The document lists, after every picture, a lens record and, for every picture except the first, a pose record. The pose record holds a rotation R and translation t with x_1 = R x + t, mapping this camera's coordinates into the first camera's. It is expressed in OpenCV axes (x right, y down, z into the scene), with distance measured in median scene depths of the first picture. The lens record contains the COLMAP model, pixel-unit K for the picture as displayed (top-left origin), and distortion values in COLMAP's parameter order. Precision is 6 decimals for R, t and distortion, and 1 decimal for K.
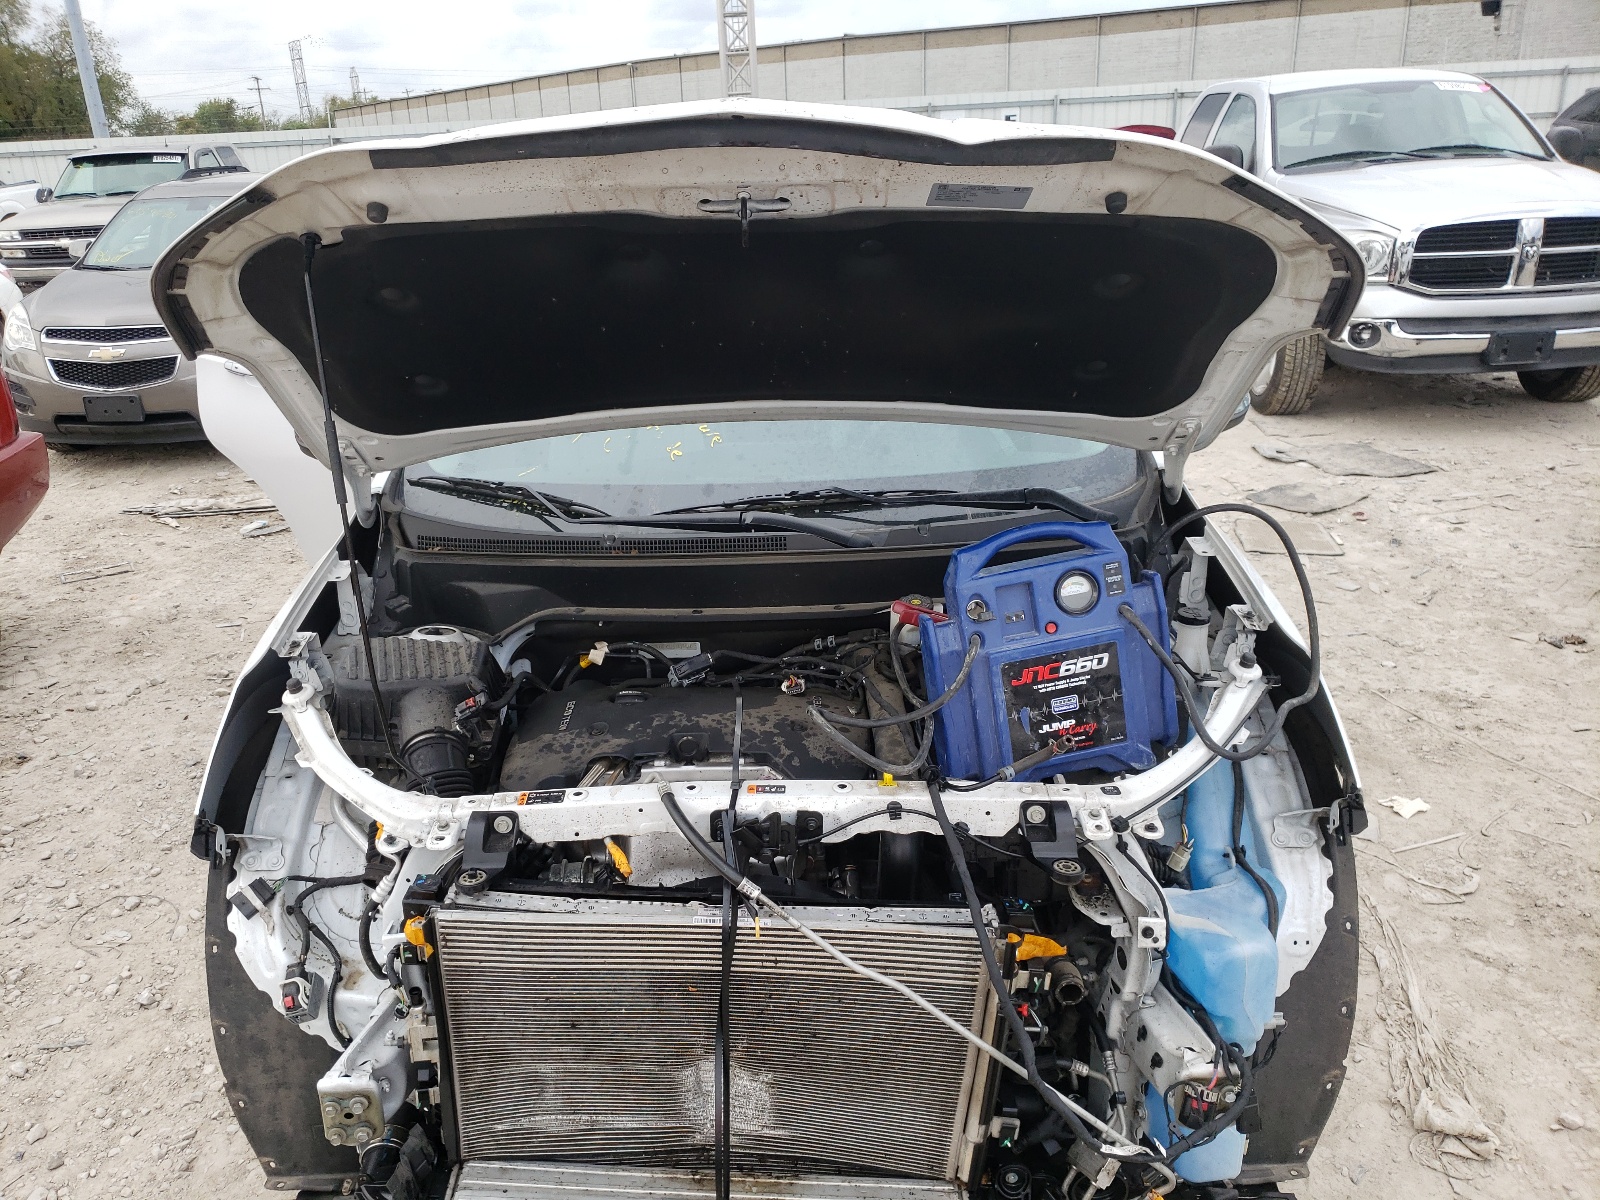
lens RADIAL K [[1333.0, 0, 762.3], [0, 1333.0, 611.3], [0, 0, 1]] dist [0.006367, 0.020417]
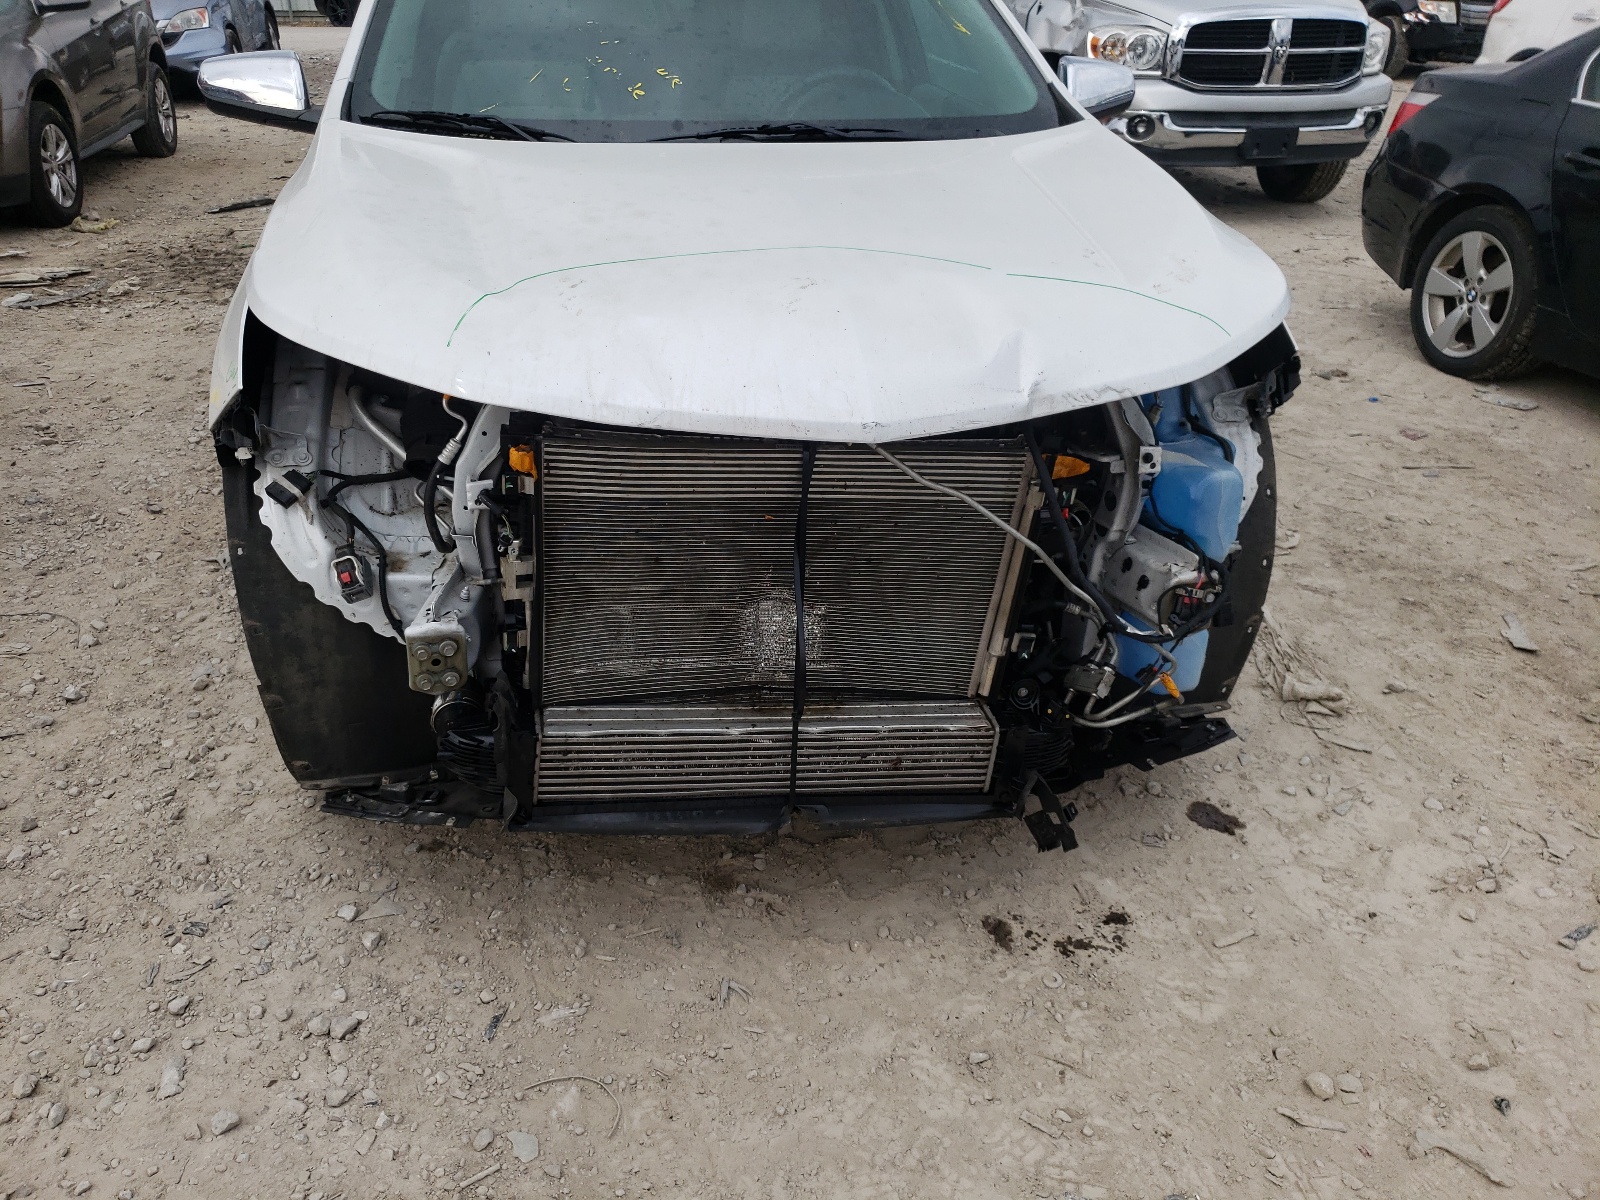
lens RADIAL K [[1333.0, 0, 792.8], [0, 1333.0, 631.0], [0, 0, 1]] dist [0.006367, 0.020417]
pose [[0.974694, -0.049275, 0.218045, -0.194250], [0.025671, 0.993623, 0.109790, 0.181333], [-0.222065, -0.101414, 0.969744, -0.050397]]
